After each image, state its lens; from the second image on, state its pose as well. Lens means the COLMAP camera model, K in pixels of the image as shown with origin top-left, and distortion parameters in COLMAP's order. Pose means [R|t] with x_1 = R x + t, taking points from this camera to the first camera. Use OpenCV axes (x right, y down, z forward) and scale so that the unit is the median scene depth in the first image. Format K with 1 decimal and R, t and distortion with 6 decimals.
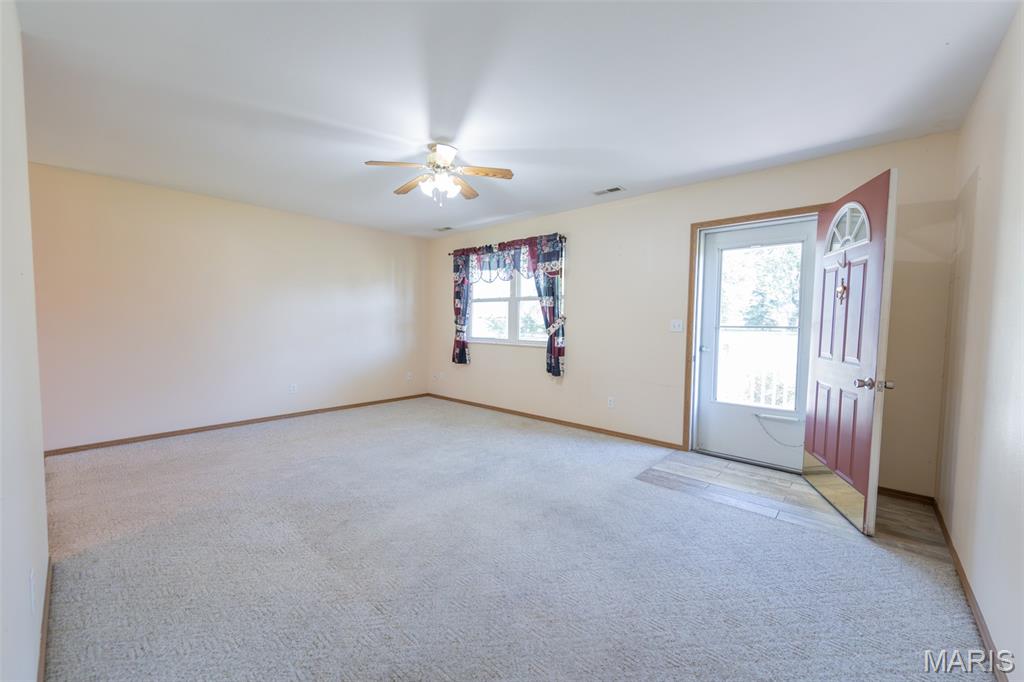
lens RADIAL K [[411.4, 0, 512.0], [0, 411.4, 341.0], [0, 0, 1]] dist [0.000561, -0.000033]
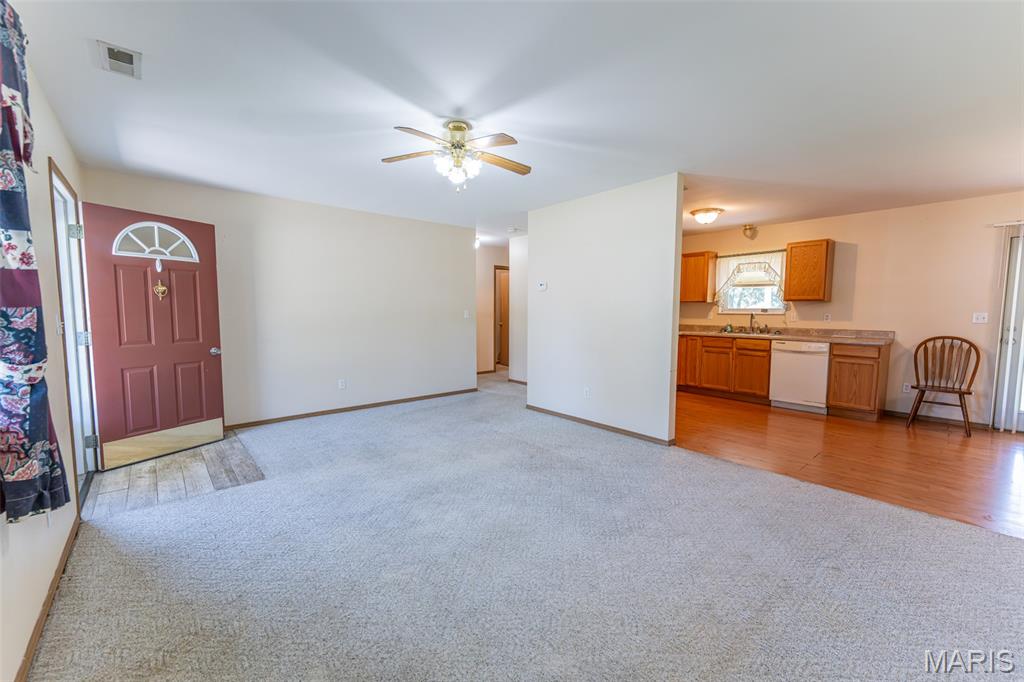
lens RADIAL K [[399.6, 0, 515.2], [0, 399.6, 341.9], [0, 0, 1]] dist [0.001064, -0.000100]
pose [[-0.993028, -0.021785, 0.115844, -0.397725], [-0.006718, 0.991635, 0.128896, -0.113296], [-0.117683, 0.127219, -0.984869, 1.856973]]
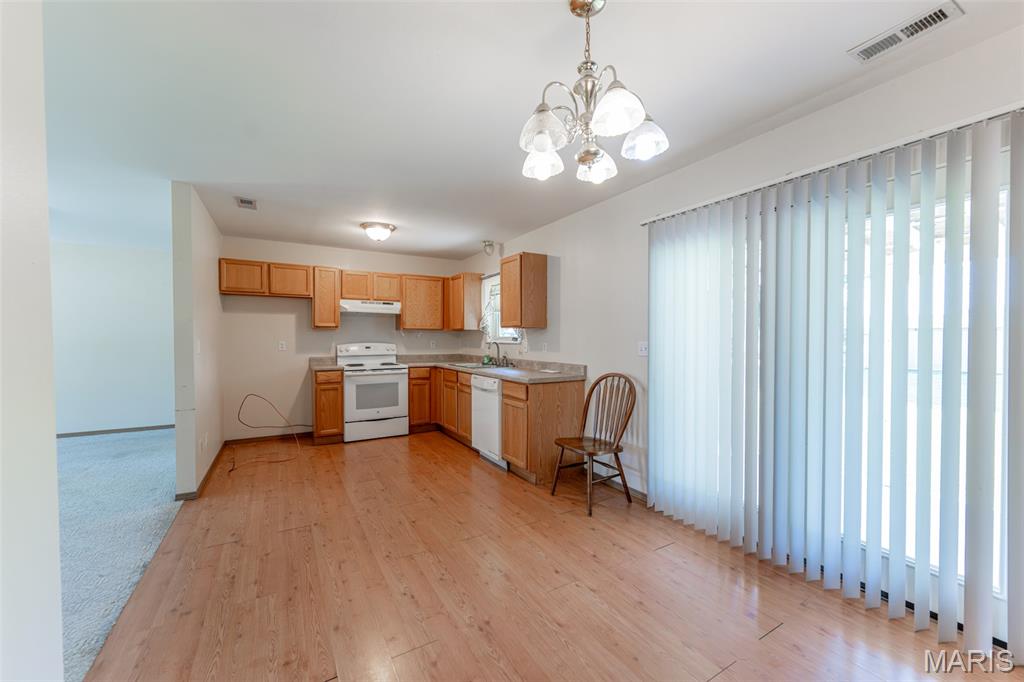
lens RADIAL K [[399.6, 0, 515.2], [0, 399.6, 341.9], [0, 0, 1]] dist [0.001064, -0.000100]
pose [[-0.961477, -0.014018, 0.274526, -1.866161], [0.002579, 0.998195, 0.060004, -0.107500], [-0.274872, 0.058400, -0.959706, 1.337602]]
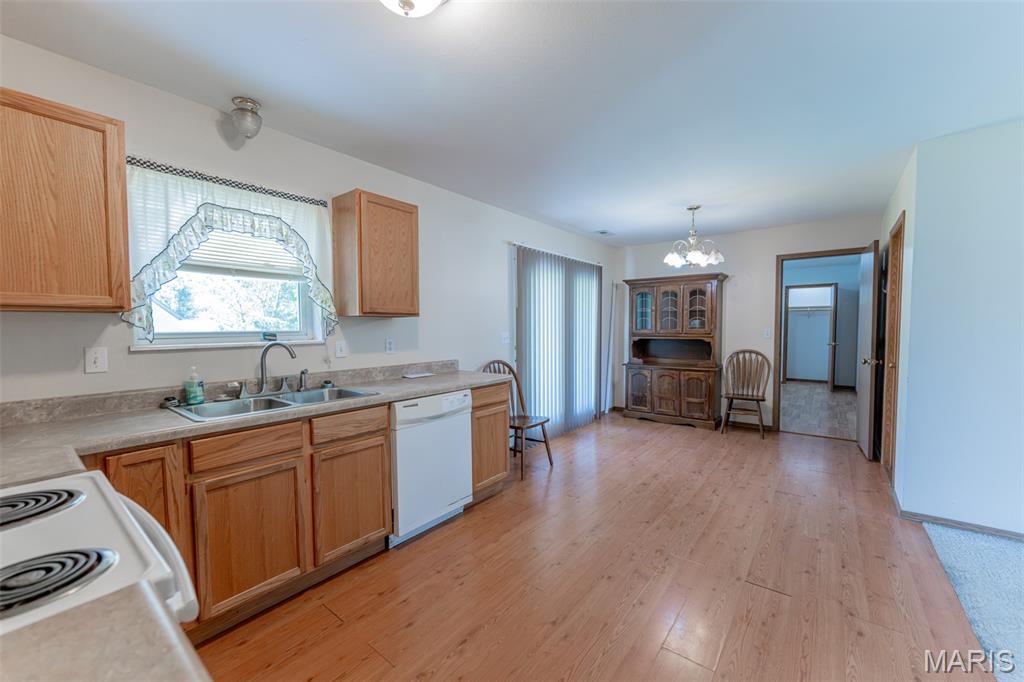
lens RADIAL K [[399.6, 0, 515.2], [0, 399.6, 341.9], [0, 0, 1]] dist [0.001064, -0.000100]
pose [[0.085028, 0.030338, -0.995917, -0.535046], [-0.038487, 0.998890, 0.027143, -0.049594], [0.995635, 0.036022, 0.086101, 0.147386]]
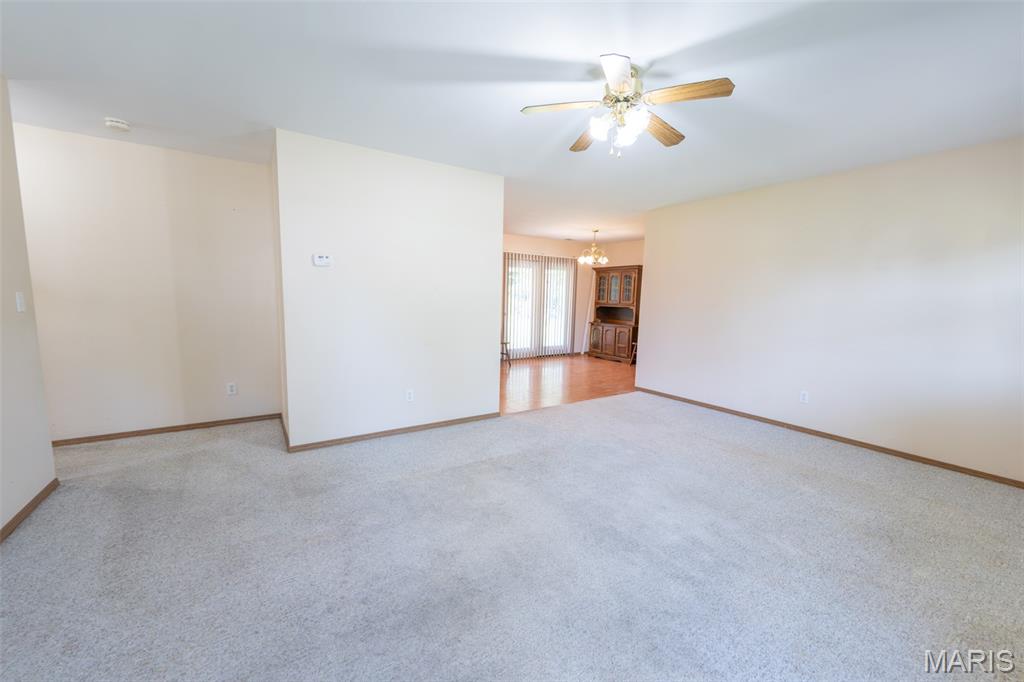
lens RADIAL K [[399.6, 0, 515.2], [0, 399.6, 341.9], [0, 0, 1]] dist [0.001064, -0.000100]
pose [[-0.260375, 0.092714, -0.961046, 0.578214], [-0.071179, 0.990827, 0.114872, -0.068106], [0.962880, 0.098316, -0.251387, 1.018540]]
